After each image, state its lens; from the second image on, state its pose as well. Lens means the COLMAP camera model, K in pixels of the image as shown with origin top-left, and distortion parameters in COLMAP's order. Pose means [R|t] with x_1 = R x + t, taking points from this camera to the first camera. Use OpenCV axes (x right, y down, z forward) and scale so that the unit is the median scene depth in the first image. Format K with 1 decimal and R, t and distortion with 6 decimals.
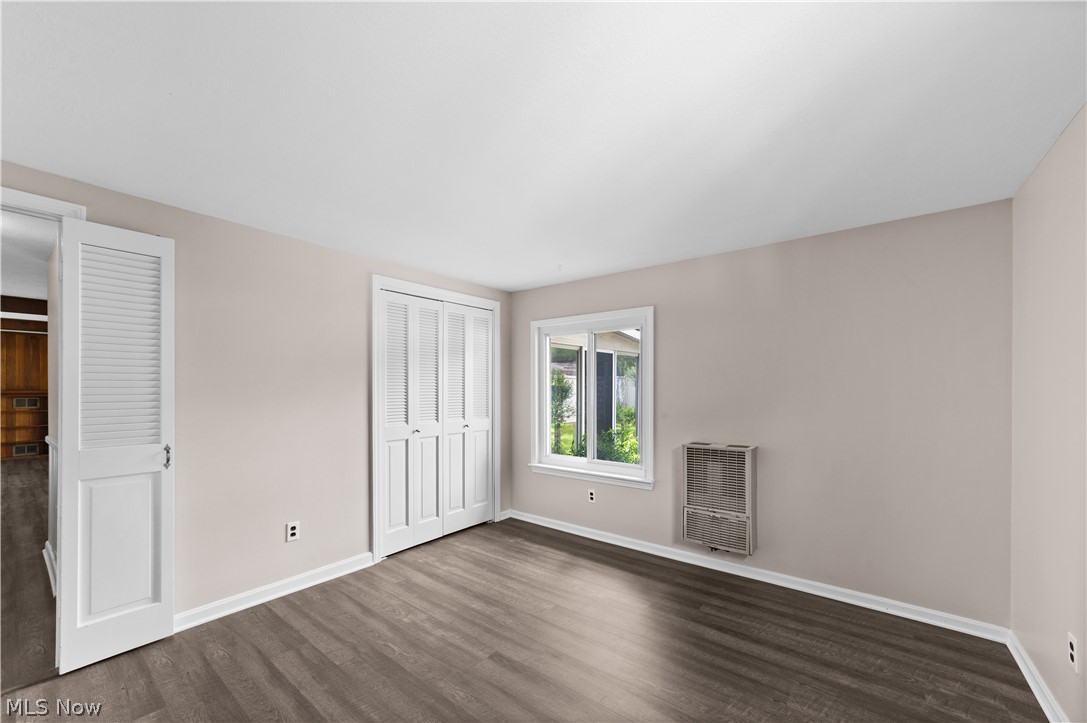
lens RADIAL K [[422.3, 0, 534.0], [0, 422.3, 385.9], [0, 0, 1]] dist [-0.006695, 0.004448]
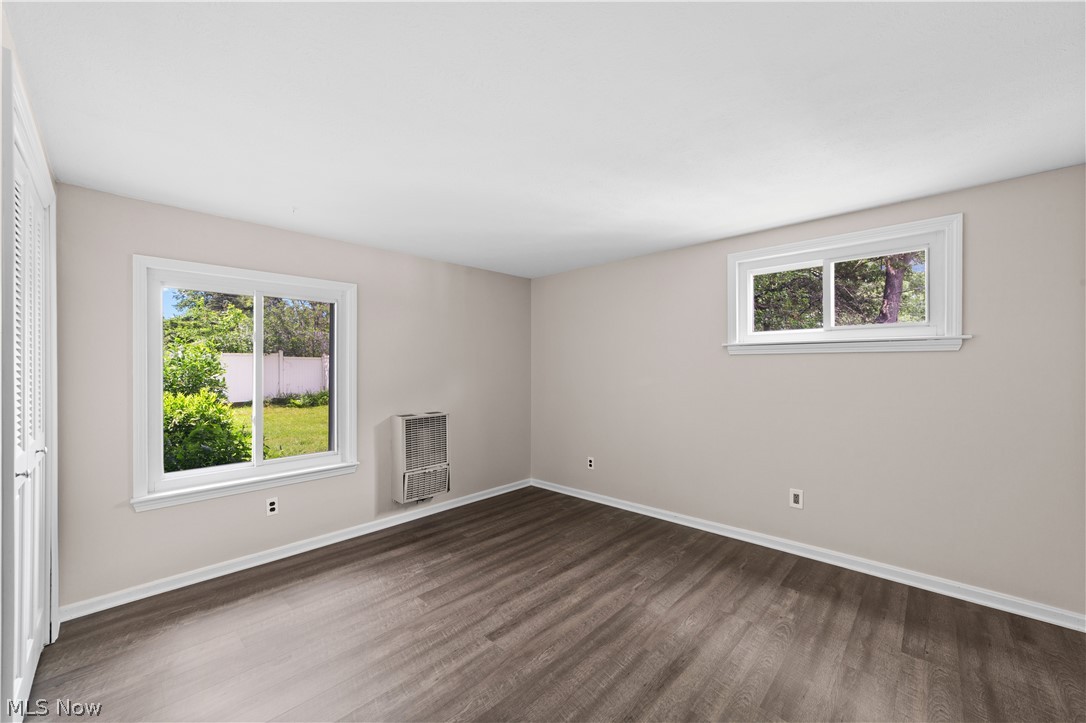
lens RADIAL K [[421.9, 0, 542.3], [0, 421.9, 363.6], [0, 0, 1]] dist [-0.006695, 0.004448]
pose [[0.092209, -0.000227, 0.995740, -0.888440], [-0.005804, 0.999983, 0.000766, -0.010070], [-0.995723, -0.005850, 0.092206, 0.650046]]
